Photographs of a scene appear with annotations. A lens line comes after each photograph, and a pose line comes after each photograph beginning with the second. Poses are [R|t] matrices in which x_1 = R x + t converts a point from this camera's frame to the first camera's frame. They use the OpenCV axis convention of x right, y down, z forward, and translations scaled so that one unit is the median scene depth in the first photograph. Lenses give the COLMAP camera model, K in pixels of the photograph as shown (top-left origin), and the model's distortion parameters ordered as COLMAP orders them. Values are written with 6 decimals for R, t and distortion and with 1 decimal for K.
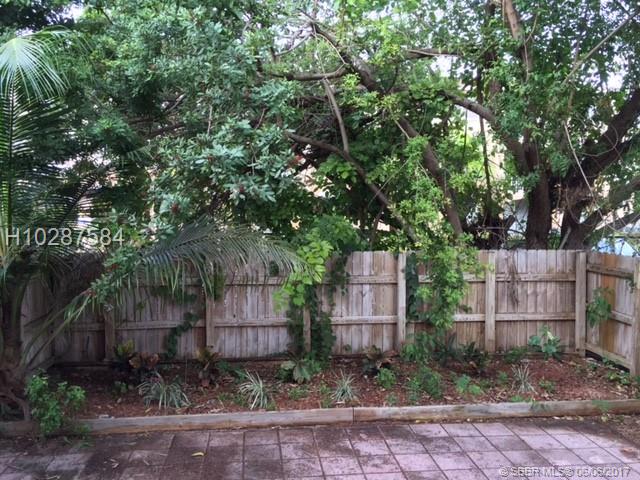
lens RADIAL K [[586.4, 0, 318.5], [0, 586.4, 238.9], [0, 0, 1]] dist [0.015908, -0.029590]
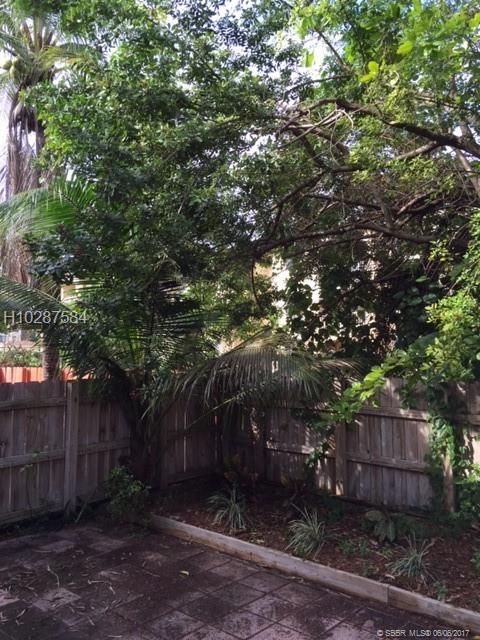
lens RADIAL K [[586.4, 0, 238.8], [0, 586.4, 318.9], [0, 0, 1]] dist [0.015908, -0.029590]
pose [[0.641575, -0.042471, -0.765883, 0.526477], [-0.048965, 0.994162, -0.096148, 0.038574], [0.765496, 0.099188, 0.635750, 0.368847]]
